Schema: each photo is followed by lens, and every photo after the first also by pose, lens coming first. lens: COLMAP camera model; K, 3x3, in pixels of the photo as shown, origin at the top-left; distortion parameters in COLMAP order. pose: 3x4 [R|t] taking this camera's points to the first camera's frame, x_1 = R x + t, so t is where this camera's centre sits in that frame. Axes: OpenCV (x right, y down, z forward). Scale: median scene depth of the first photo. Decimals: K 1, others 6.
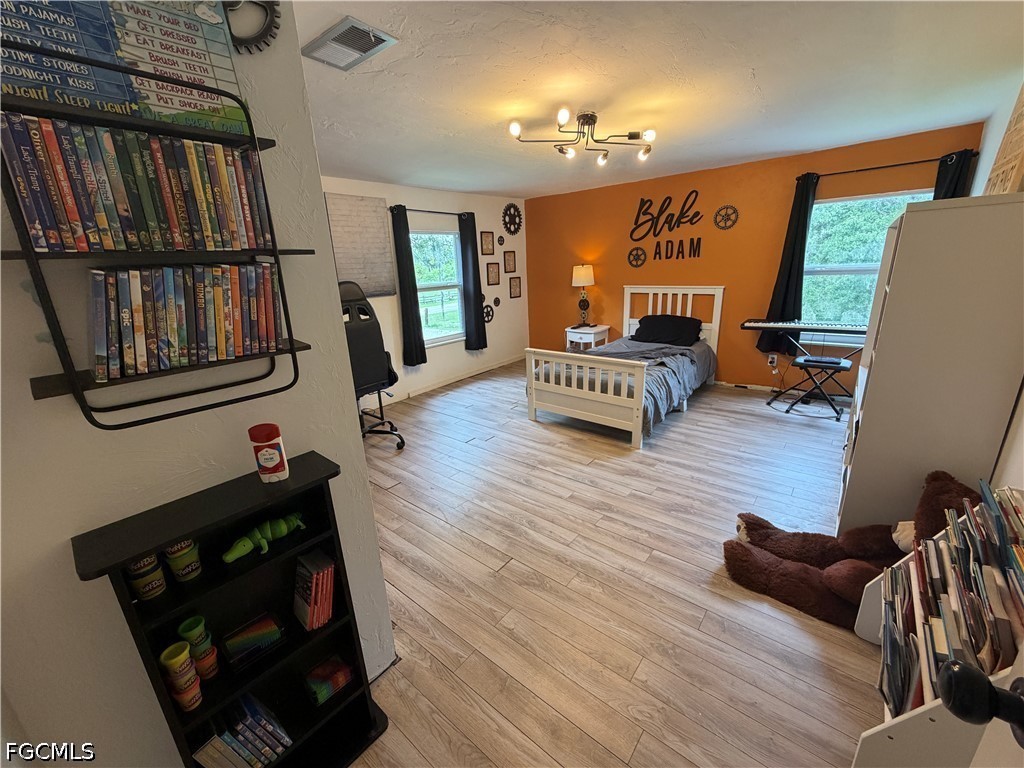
lens RADIAL K [[408.0, 0, 510.0], [0, 408.0, 385.2], [0, 0, 1]] dist [-0.000407, 0.000016]
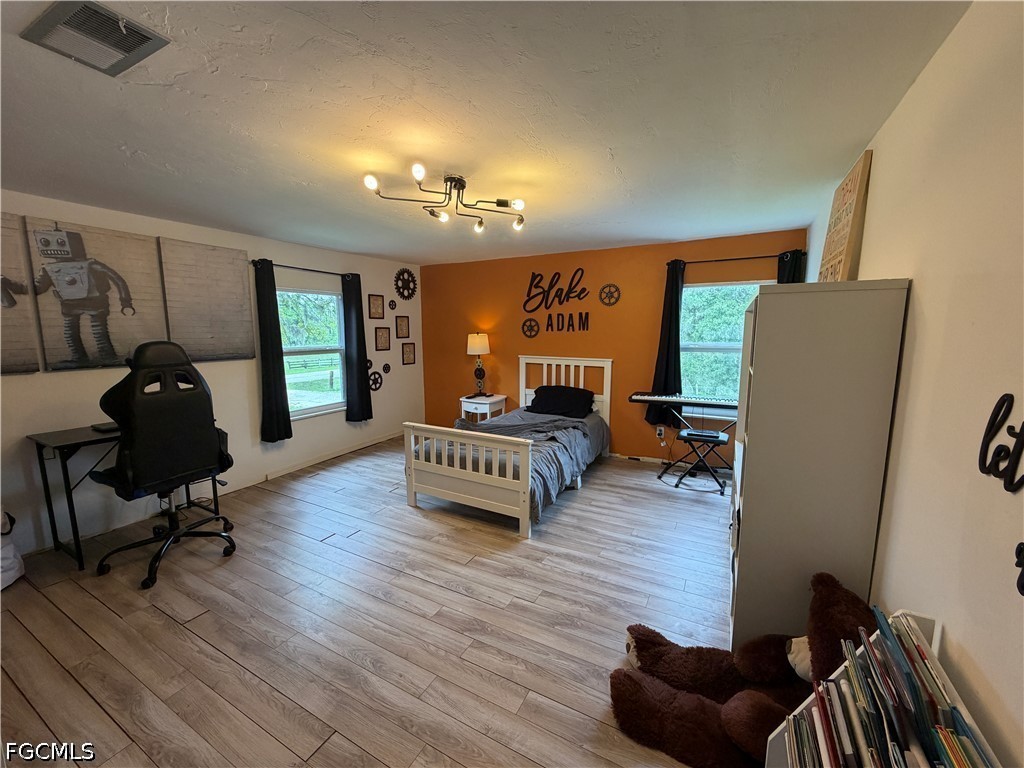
lens RADIAL K [[408.0, 0, 510.0], [0, 408.0, 385.2], [0, 0, 1]] dist [-0.000407, 0.000016]
pose [[0.979337, 0.015056, 0.201675, 0.086620], [0.016713, 0.987789, -0.154900, -0.030910], [-0.201544, 0.155070, 0.967126, 0.093933]]
